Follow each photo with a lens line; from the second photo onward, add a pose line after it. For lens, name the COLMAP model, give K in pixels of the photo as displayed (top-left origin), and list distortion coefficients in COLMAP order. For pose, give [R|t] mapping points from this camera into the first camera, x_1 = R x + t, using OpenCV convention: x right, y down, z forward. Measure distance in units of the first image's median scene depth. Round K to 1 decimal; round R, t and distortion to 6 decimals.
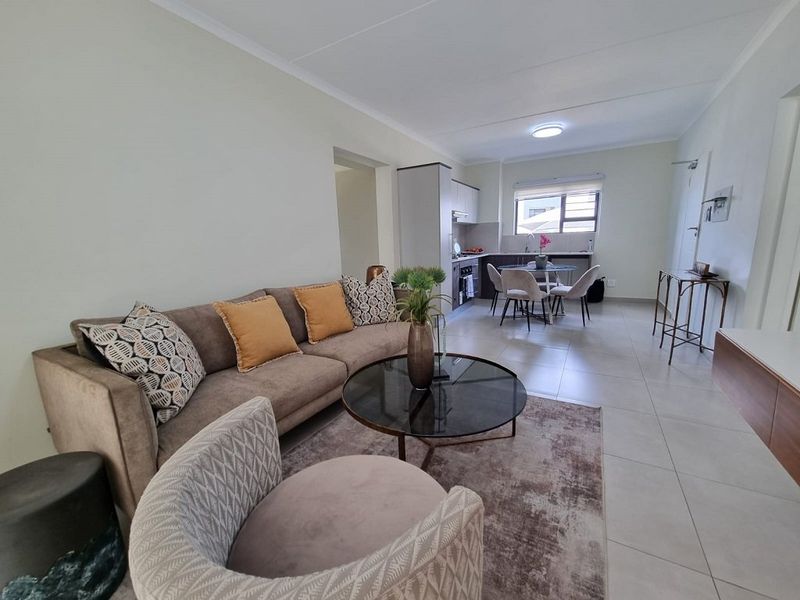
lens RADIAL K [[326.3, 0, 397.4], [0, 326.3, 302.2], [0, 0, 1]] dist [-0.004228, -0.001374]
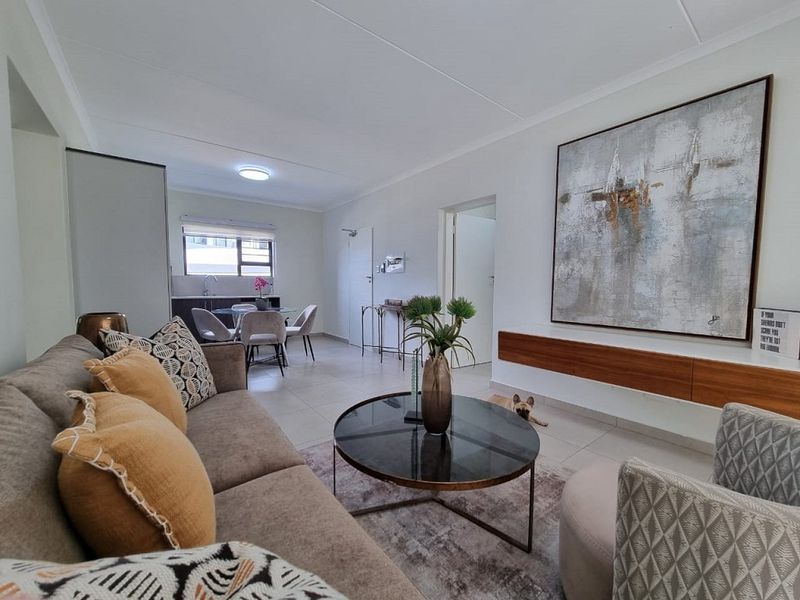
lens RADIAL K [[326.3, 0, 400.3], [0, 326.3, 304.2], [0, 0, 1]] dist [-0.004228, -0.001374]
pose [[0.386821, -0.033829, 0.921534, -0.228082], [0.168660, 0.985066, -0.034636, -0.016581], [-0.906600, 0.168824, 0.386750, 0.212933]]
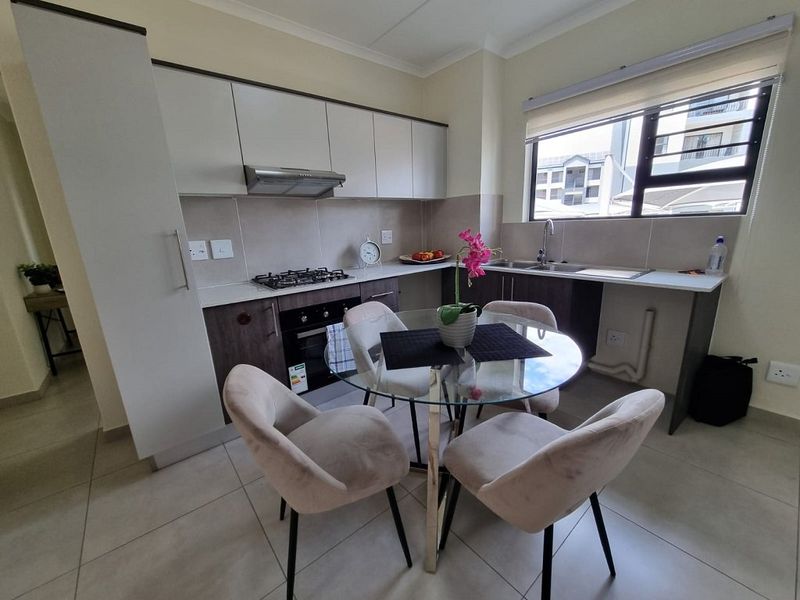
lens RADIAL K [[326.3, 0, 405.8], [0, 326.3, 304.1], [0, 0, 1]] dist [-0.004228, -0.001374]
pose [[0.941649, 0.073978, -0.328366, 0.404302], [-0.051722, 0.995764, 0.076015, -0.133142], [0.332598, -0.054596, 0.941487, 0.576082]]
